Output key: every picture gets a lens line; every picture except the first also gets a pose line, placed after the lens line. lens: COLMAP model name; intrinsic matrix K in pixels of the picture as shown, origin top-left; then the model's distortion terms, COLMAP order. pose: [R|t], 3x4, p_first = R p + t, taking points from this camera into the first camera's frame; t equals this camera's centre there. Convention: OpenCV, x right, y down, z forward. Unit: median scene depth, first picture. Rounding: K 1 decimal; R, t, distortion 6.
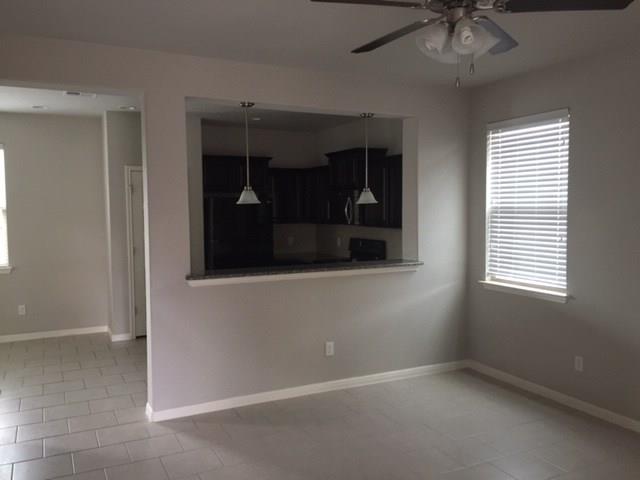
lens RADIAL K [[549.3, 0, 320.7], [0, 549.3, 237.5], [0, 0, 1]] dist [0.070552, -0.086046]
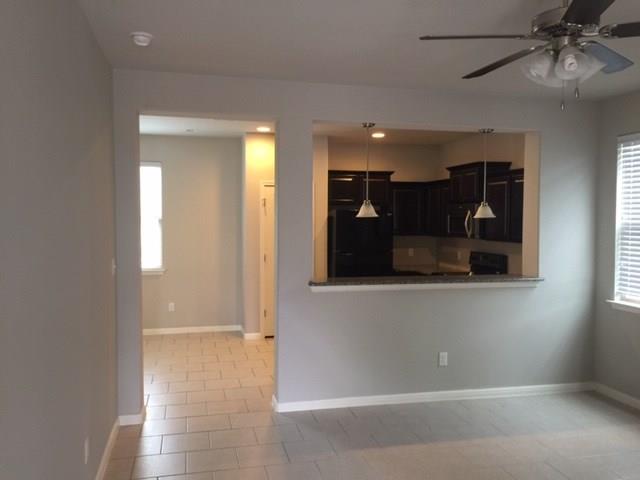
lens RADIAL K [[549.3, 0, 320.7], [0, 549.3, 237.5], [0, 0, 1]] dist [0.070552, -0.086046]
pose [[0.974164, 0.020588, -0.224903, 0.019047], [-0.025098, 0.999537, -0.017212, -0.000652], [0.224445, 0.022411, 0.974229, -0.053606]]
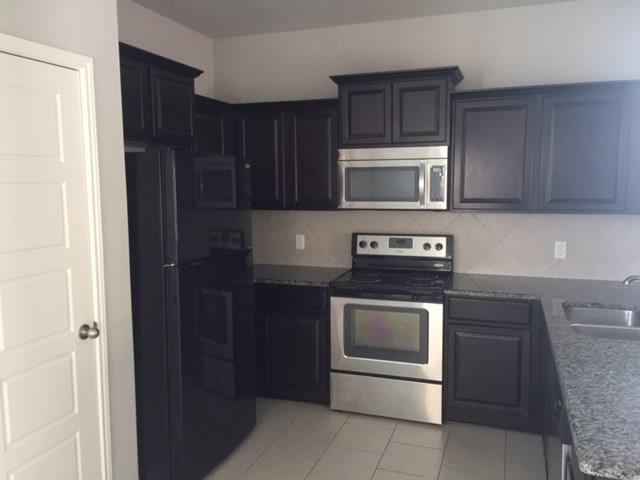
lens RADIAL K [[549.3, 0, 320.7], [0, 549.3, 237.5], [0, 0, 1]] dist [0.070552, -0.086046]
pose [[0.719753, -0.077069, 0.689939, -0.548785], [0.044051, 0.996886, 0.065402, -0.042576], [-0.692831, -0.016680, 0.720907, 0.869218]]
